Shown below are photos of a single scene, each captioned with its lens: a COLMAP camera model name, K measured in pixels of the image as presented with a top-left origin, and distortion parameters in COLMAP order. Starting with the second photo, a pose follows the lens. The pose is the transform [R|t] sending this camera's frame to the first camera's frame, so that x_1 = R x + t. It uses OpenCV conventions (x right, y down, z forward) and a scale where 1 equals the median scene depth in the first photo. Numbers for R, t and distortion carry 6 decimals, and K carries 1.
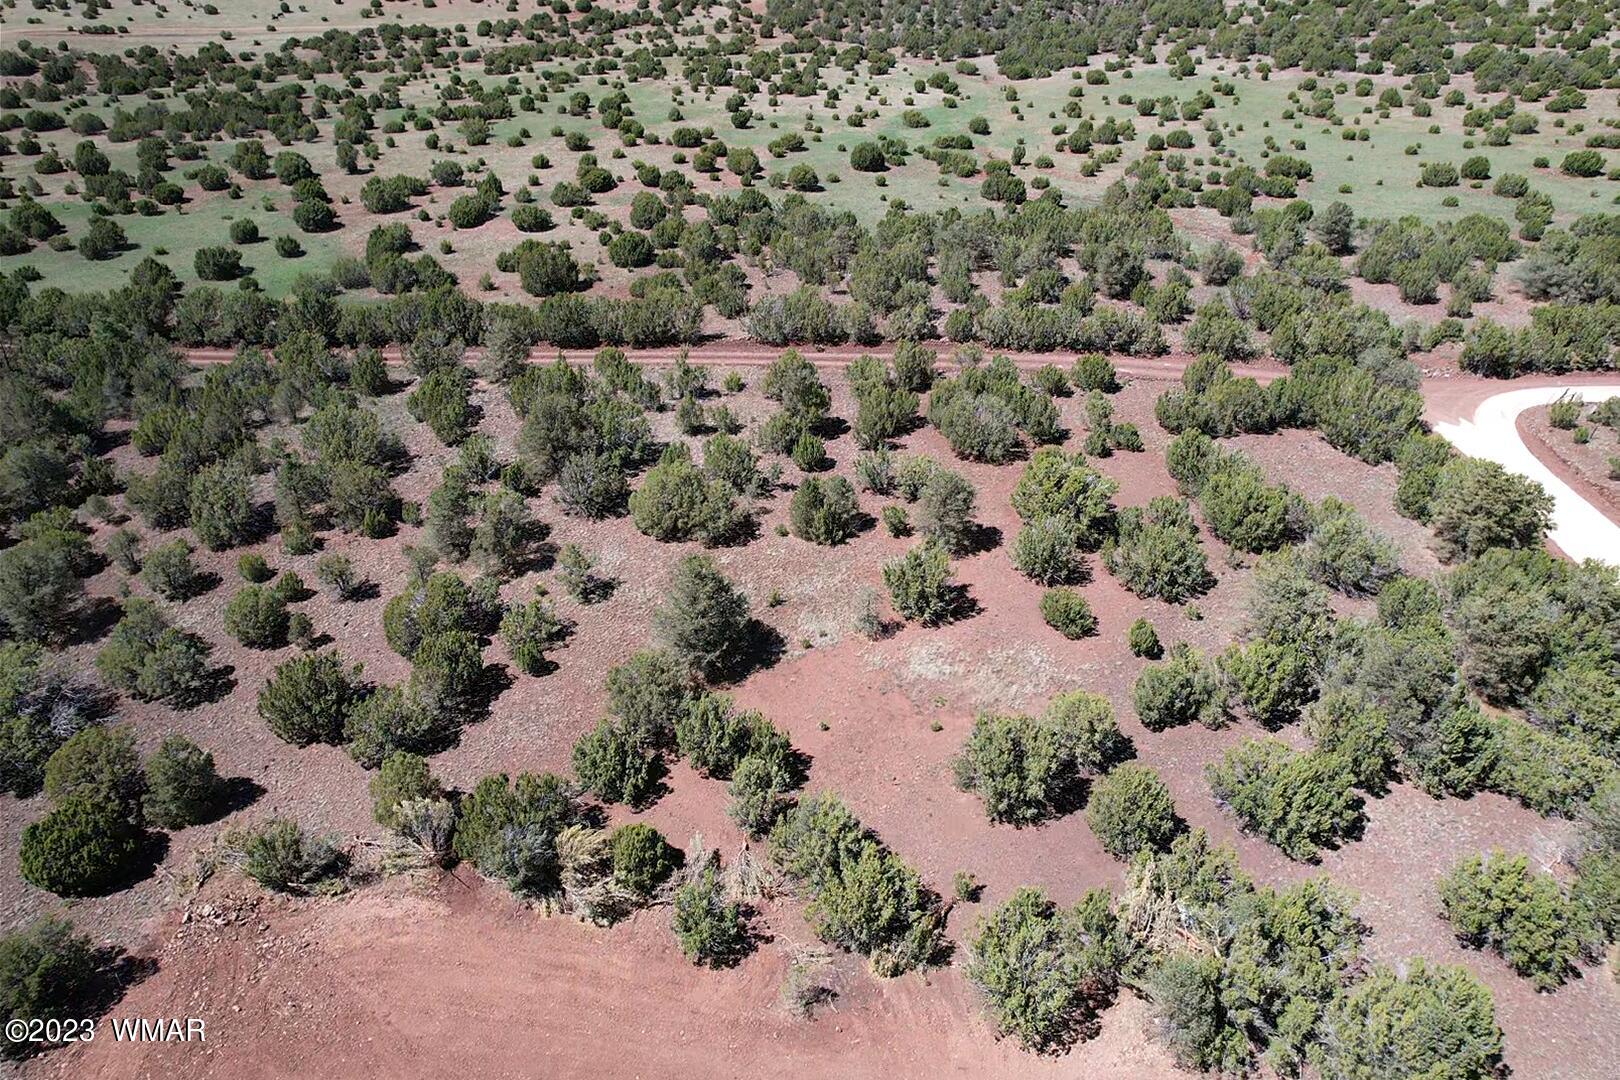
lens RADIAL K [[1038.8, 0, 813.8], [0, 1038.8, 534.5], [0, 0, 1]] dist [-0.084495, 0.077369]
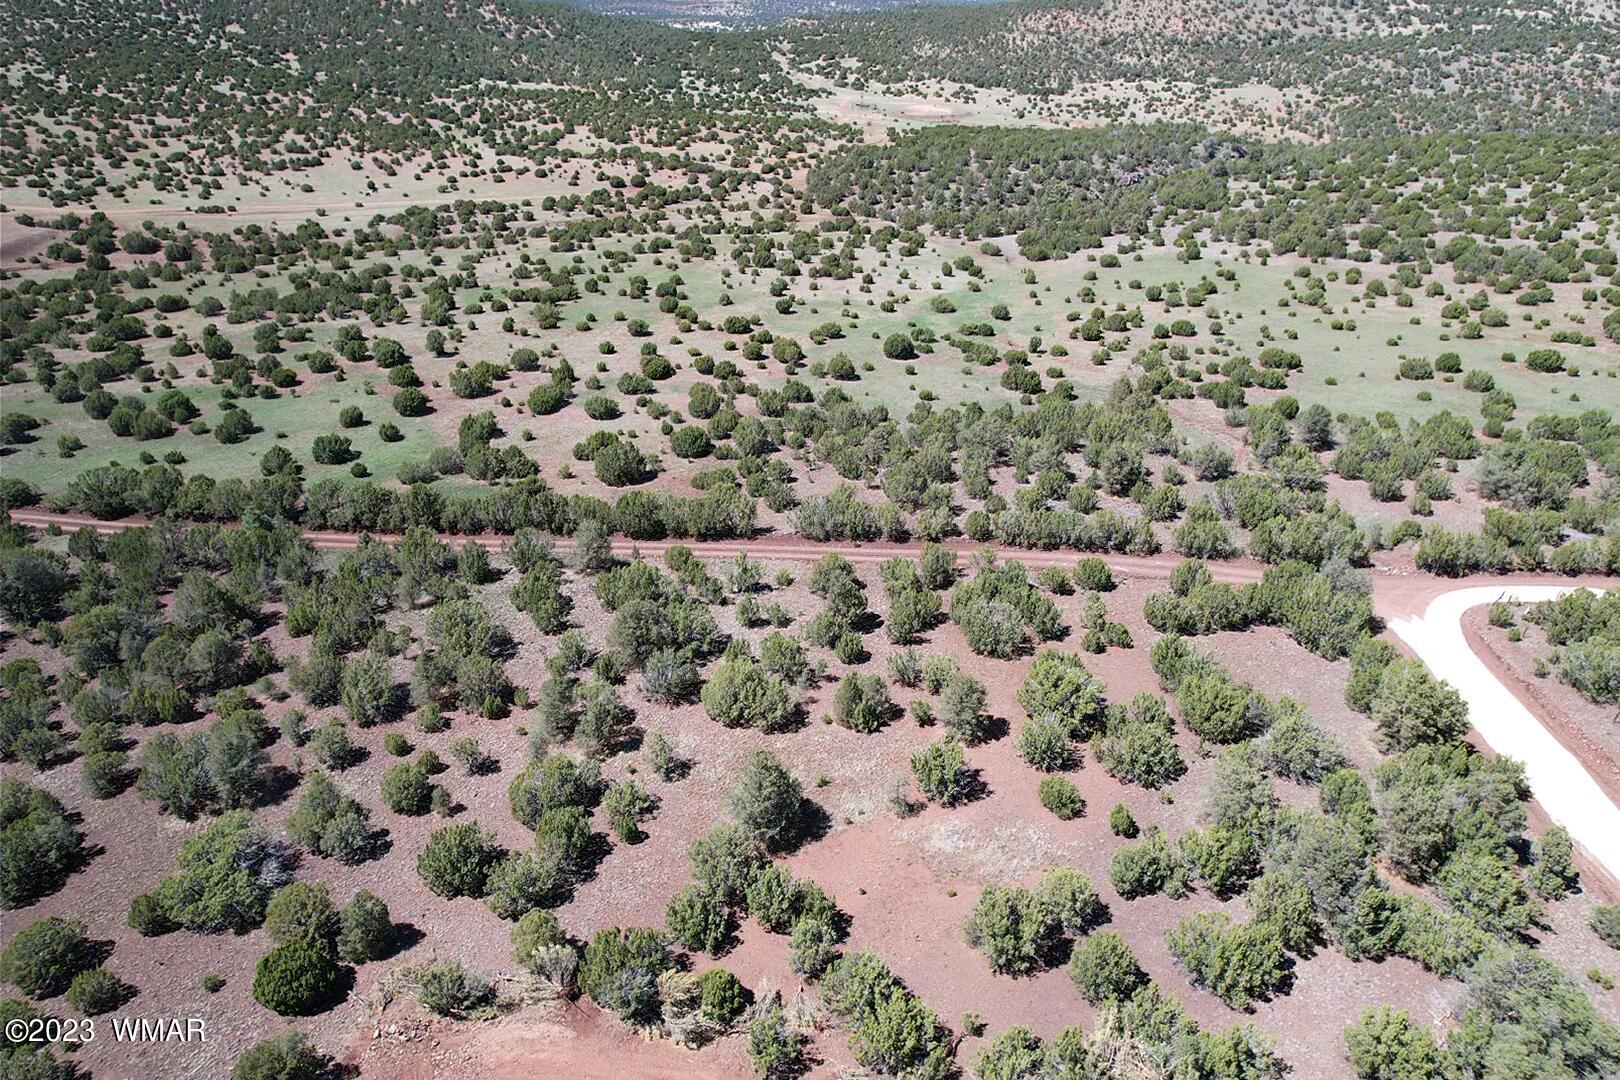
lens RADIAL K [[1038.8, 0, 813.9], [0, 1038.8, 540.9], [0, 0, 1]] dist [-0.084495, 0.077369]
pose [[0.999528, 0.012422, -0.028089, -0.009966], [-0.015552, 0.993345, -0.114125, -0.049568], [0.026485, 0.114508, 0.993069, -0.155218]]
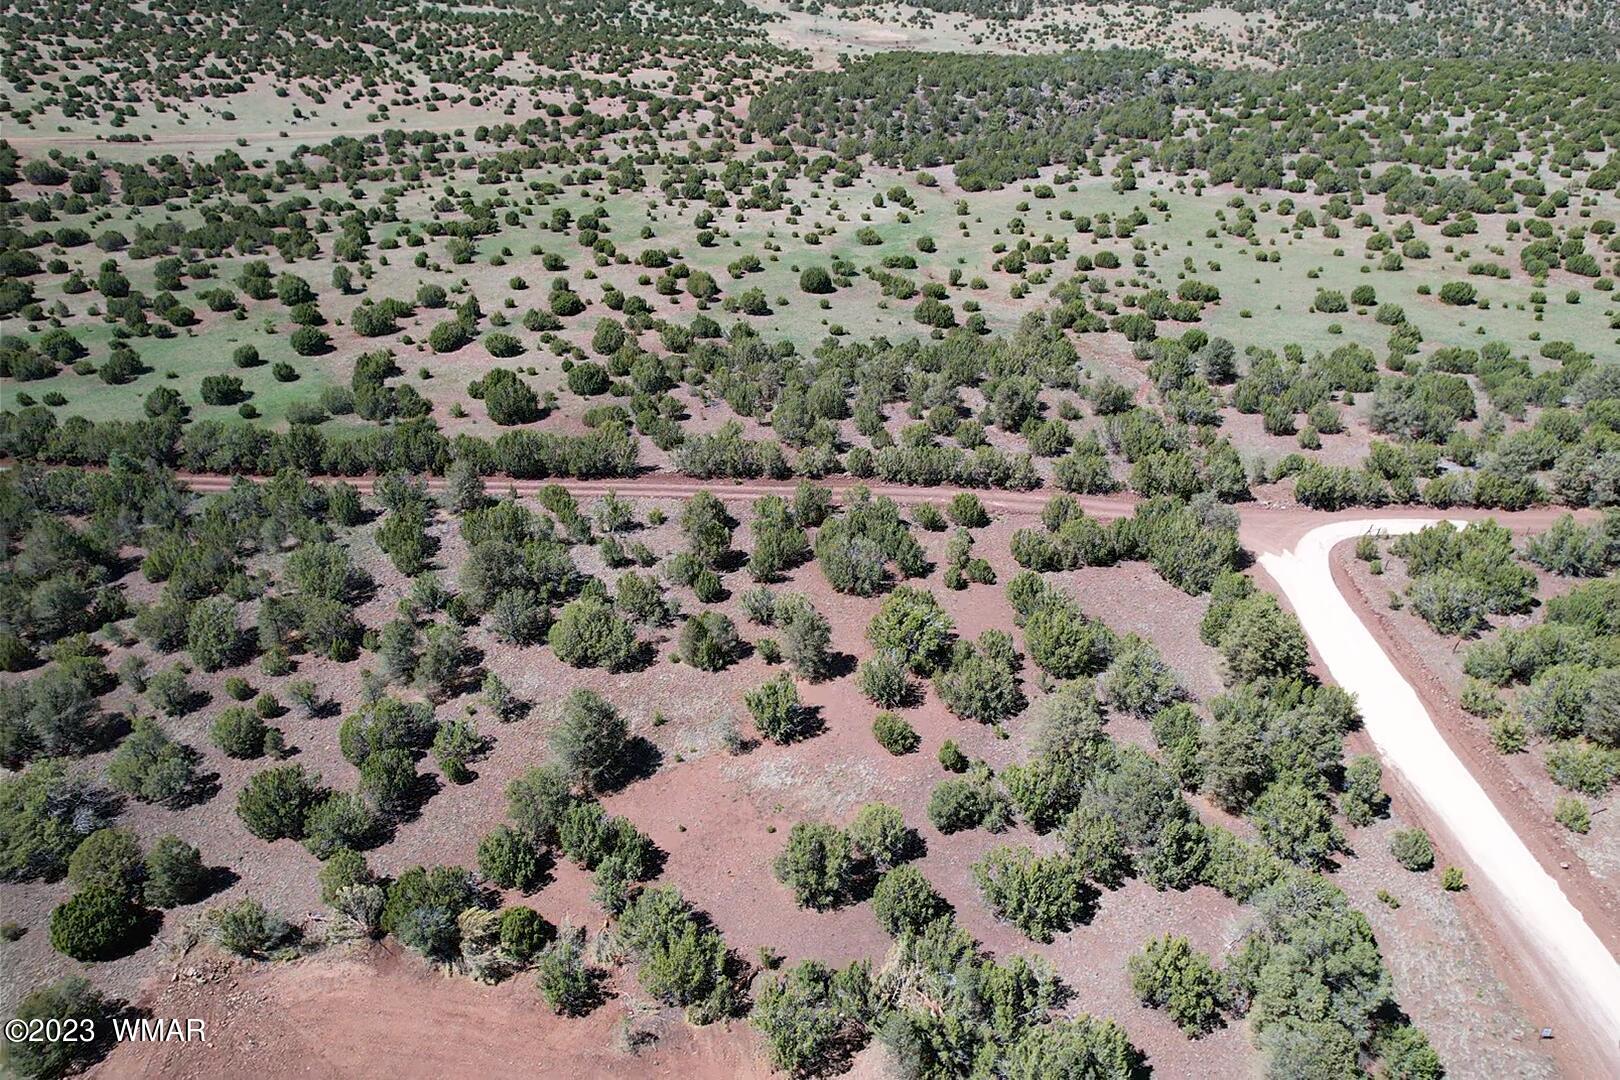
lens RADIAL K [[1038.8, 0, 813.2], [0, 1038.8, 540.5], [0, 0, 1]] dist [-0.084495, 0.077369]
pose [[0.999988, 0.004657, -0.001753, 0.091038], [-0.004744, 0.998569, -0.053276, -0.052752], [0.001502, 0.053284, 0.998578, -0.147794]]
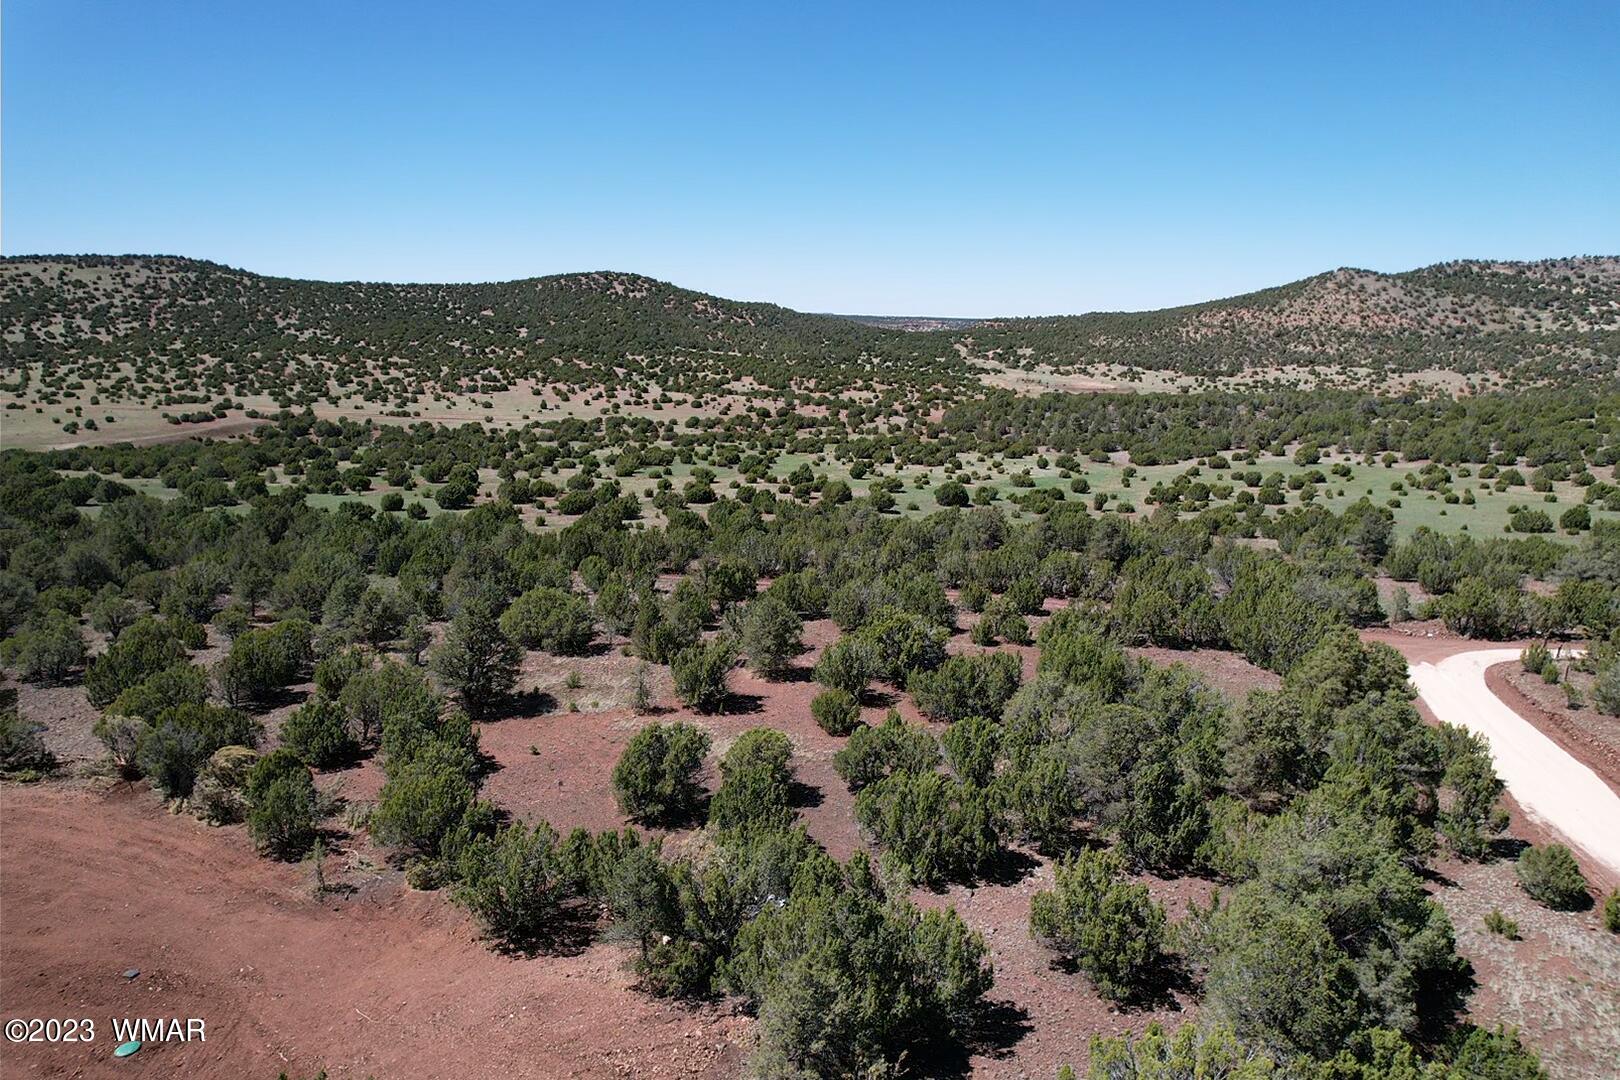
lens RADIAL K [[1038.8, 0, 814.8], [0, 1038.8, 542.1], [0, 0, 1]] dist [-0.084495, 0.077369]
pose [[0.974644, 0.050759, -0.217927, 0.261152], [-0.131281, 0.918408, -0.373217, 0.178825], [0.181201, 0.392364, 0.901785, 0.022506]]
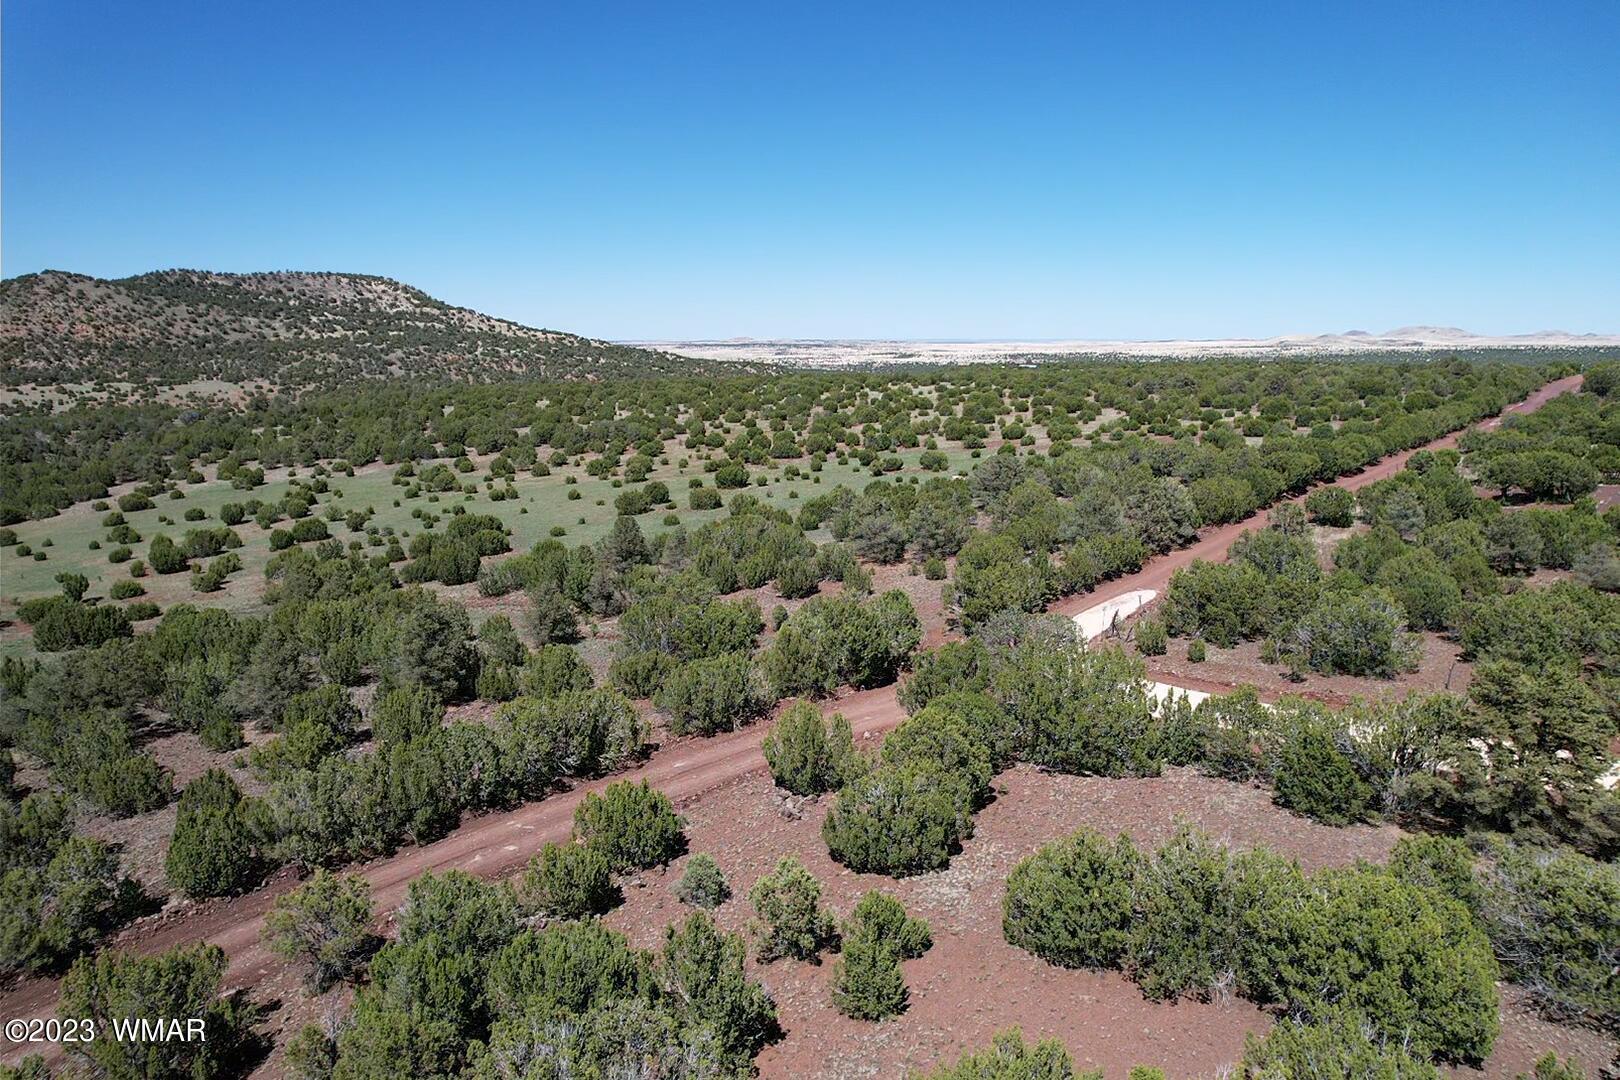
lens RADIAL K [[1038.8, 0, 811.4], [0, 1038.8, 537.2], [0, 0, 1]] dist [-0.084495, 0.077369]
pose [[0.617547, -0.153466, 0.771417, 0.004425], [0.454774, 0.869883, -0.191008, -0.129378], [-0.641729, 0.468777, 0.606986, 0.565239]]
